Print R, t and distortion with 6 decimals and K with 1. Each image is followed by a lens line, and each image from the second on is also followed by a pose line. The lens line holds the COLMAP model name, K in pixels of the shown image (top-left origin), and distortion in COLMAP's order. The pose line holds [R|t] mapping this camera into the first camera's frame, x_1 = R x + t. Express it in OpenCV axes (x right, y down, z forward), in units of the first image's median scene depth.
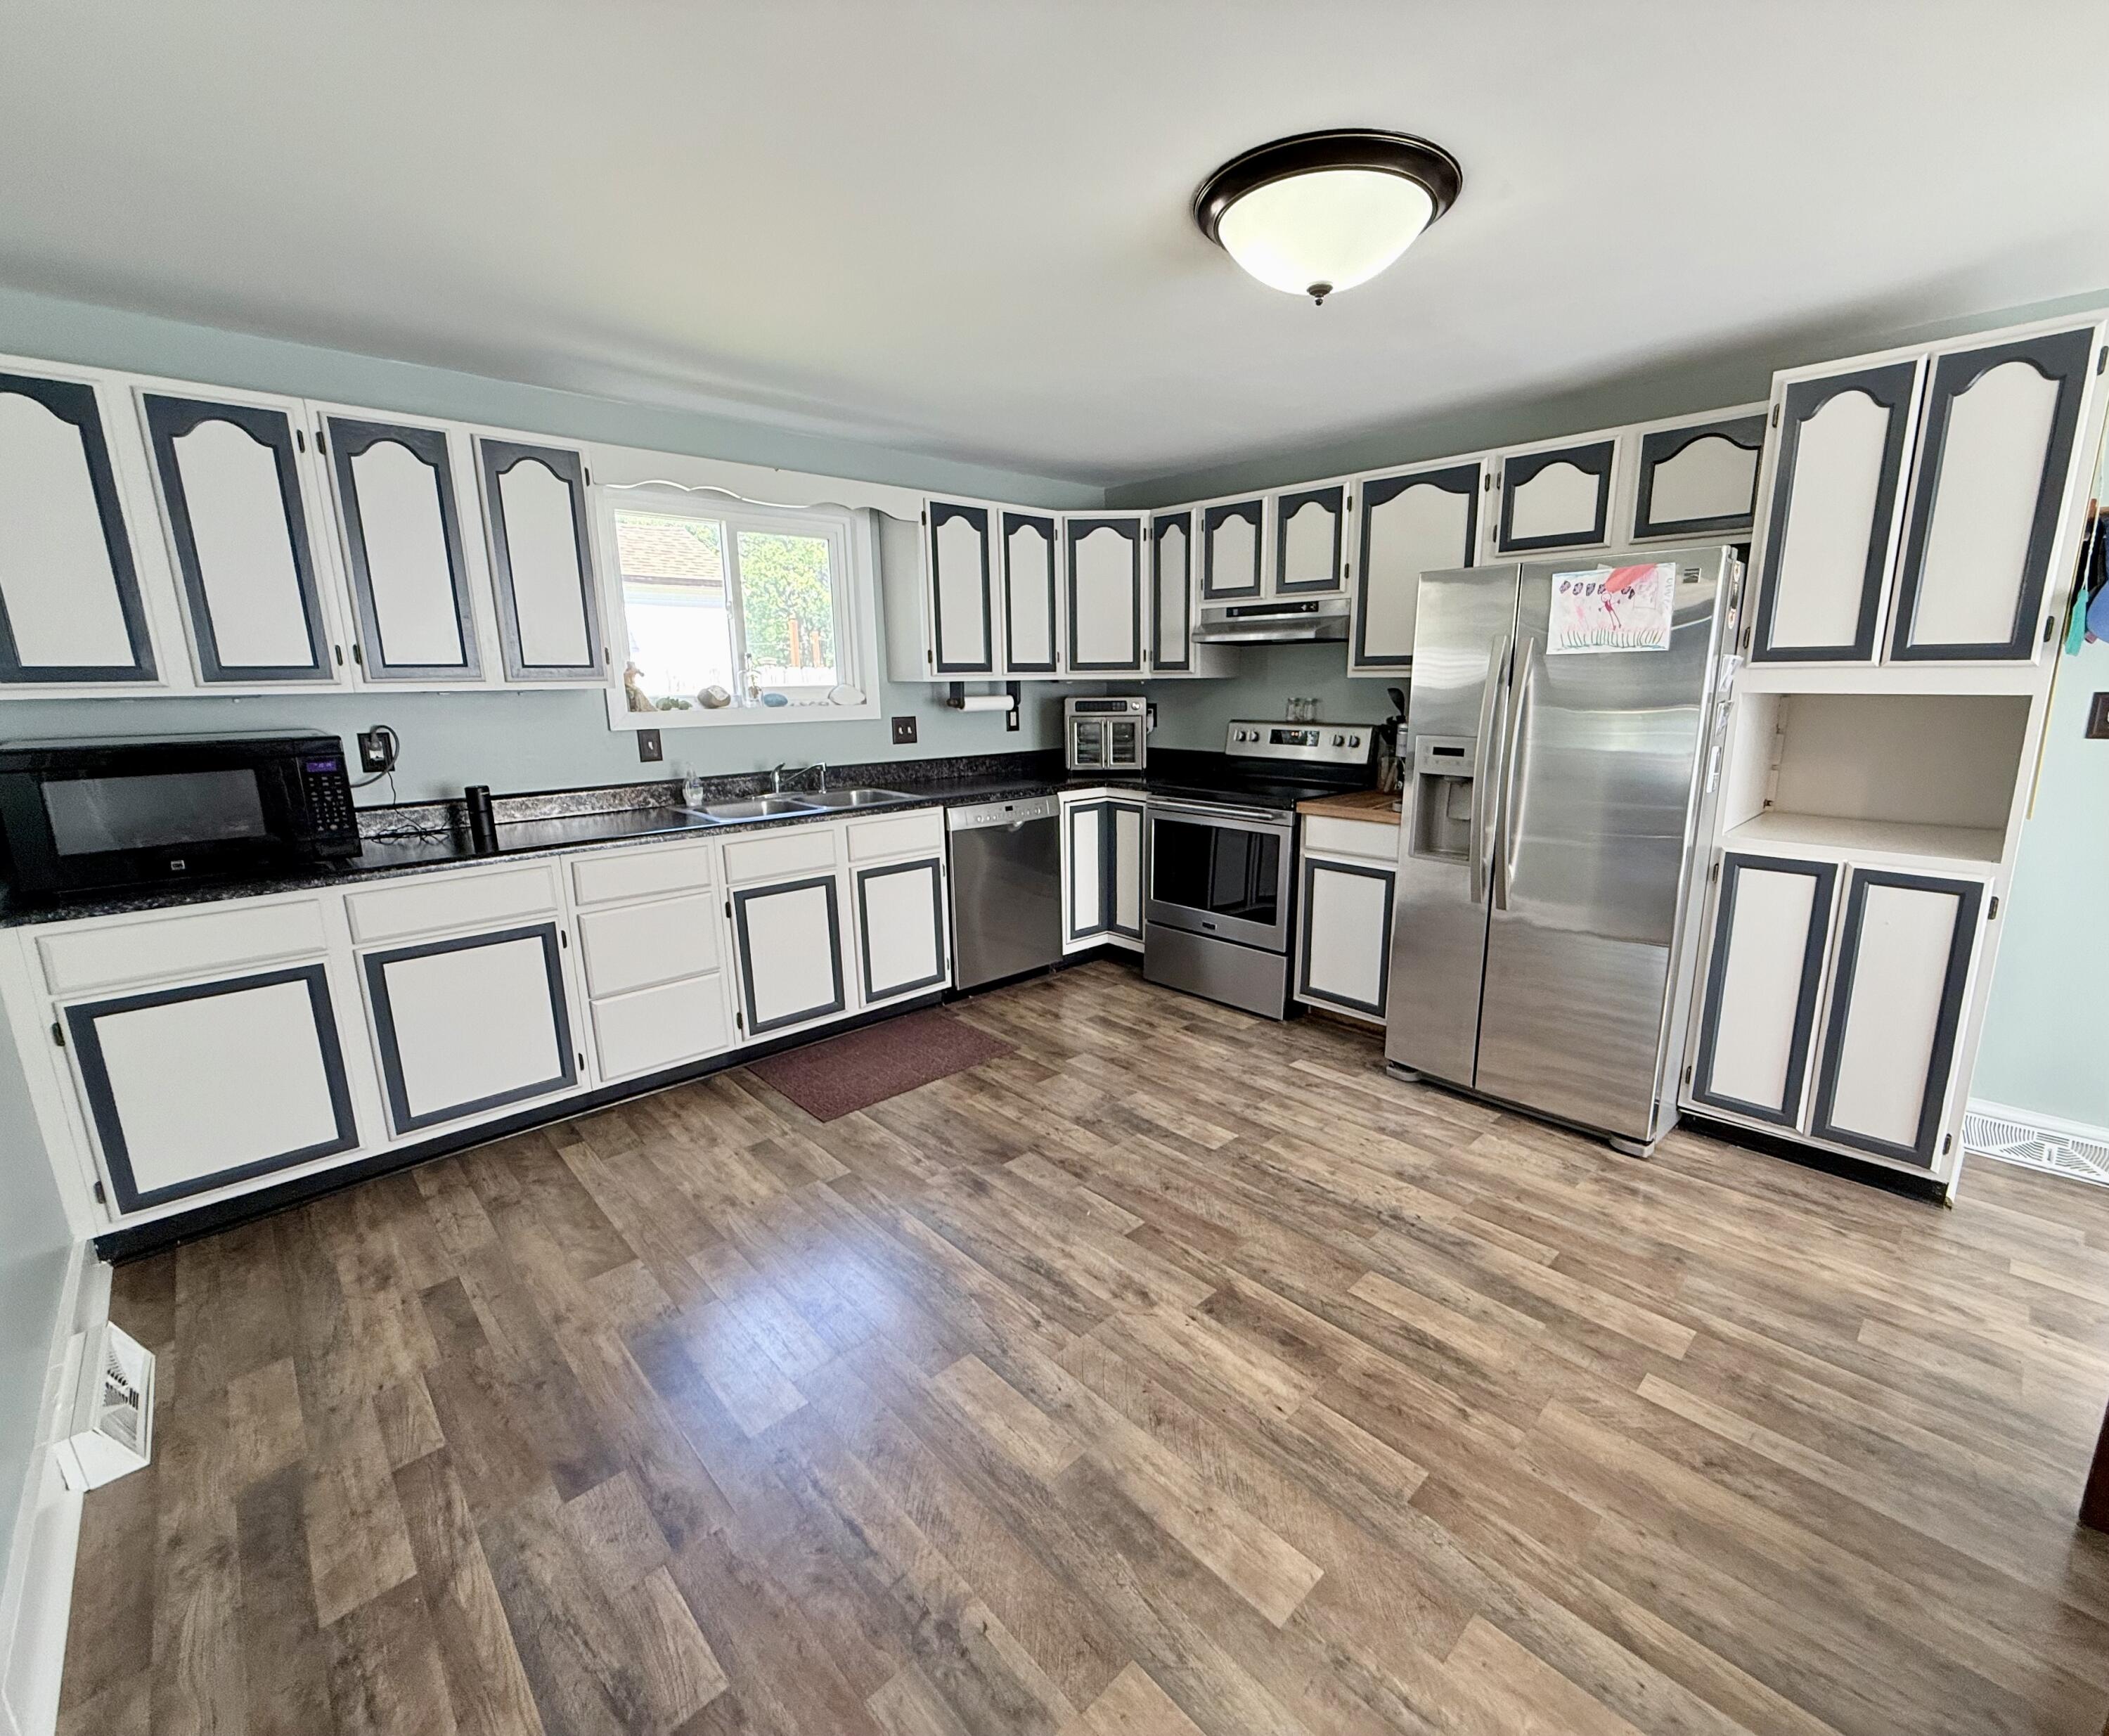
lens RADIAL K [[927.2, 0, 1099.1], [0, 927.2, 869.0], [0, 0, 1]] dist [-0.000528, 0.000101]
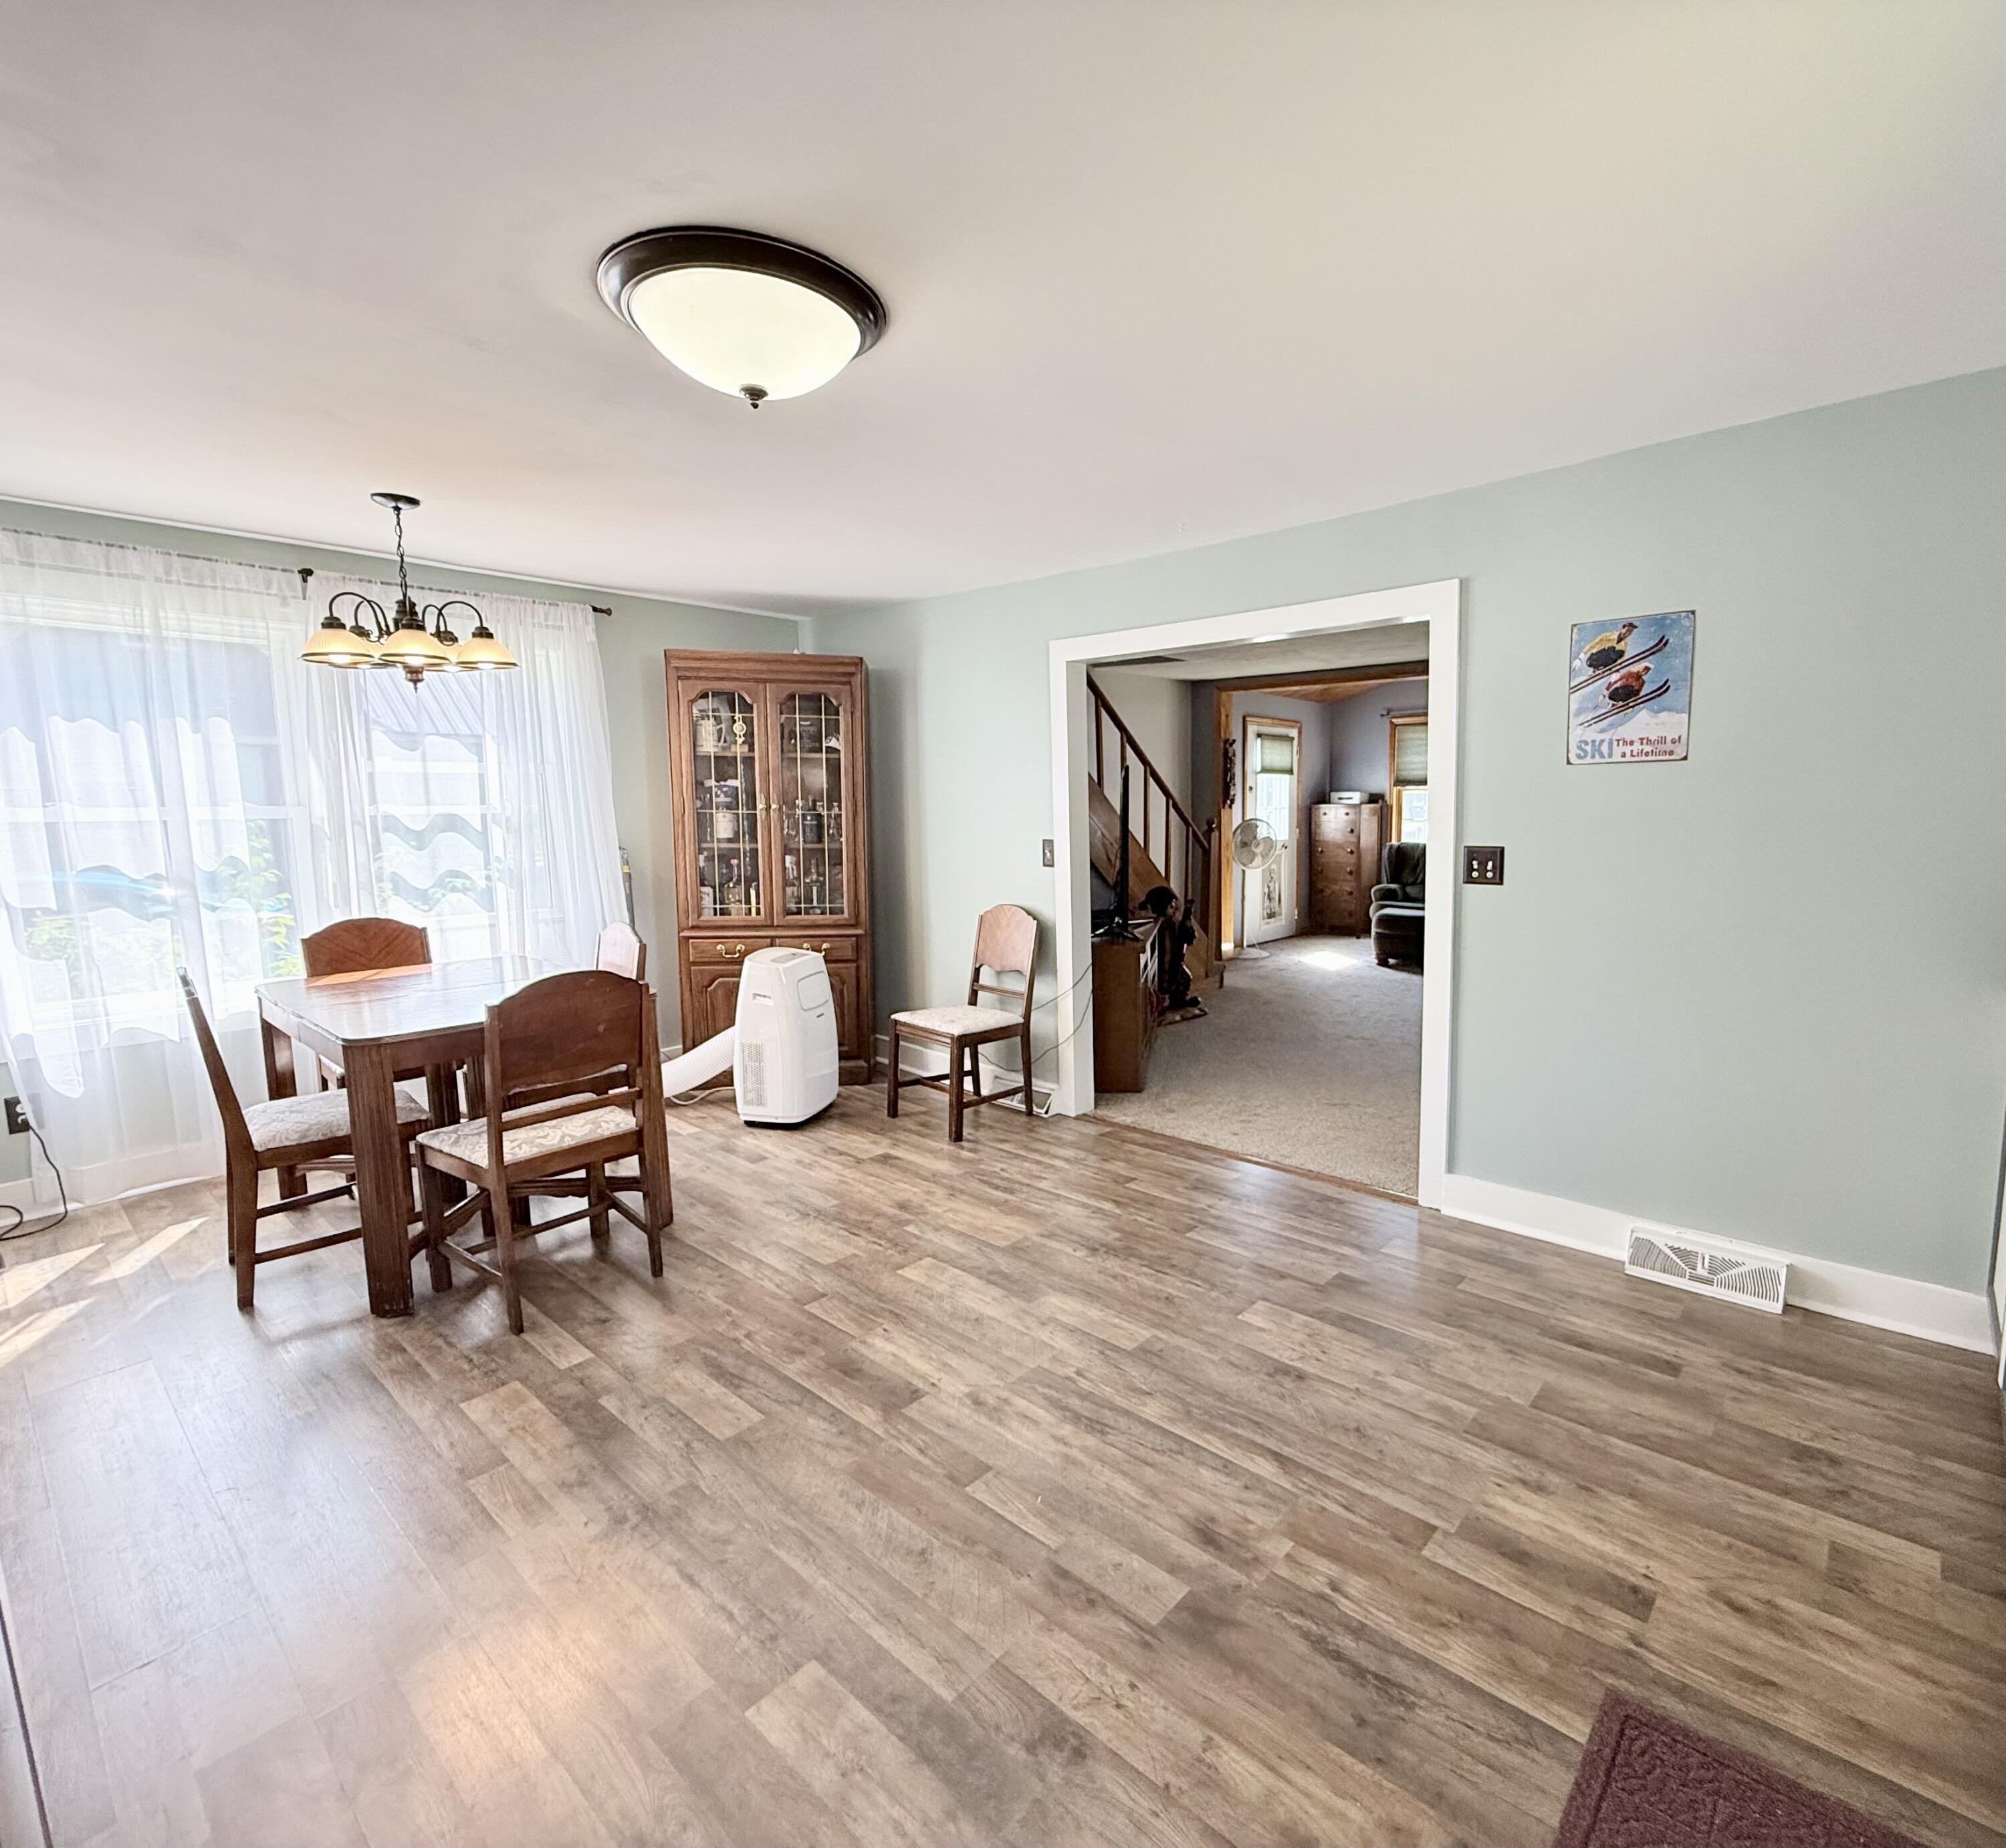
lens RADIAL K [[970.9, 0, 1124.3], [0, 970.9, 926.3], [0, 0, 1]] dist [0.000616, -0.000012]
pose [[-0.992583, 0.035111, -0.116388, -0.003310], [-0.005283, 0.944024, 0.329835, -0.240718], [0.121454, 0.328003, -0.936837, 1.191383]]
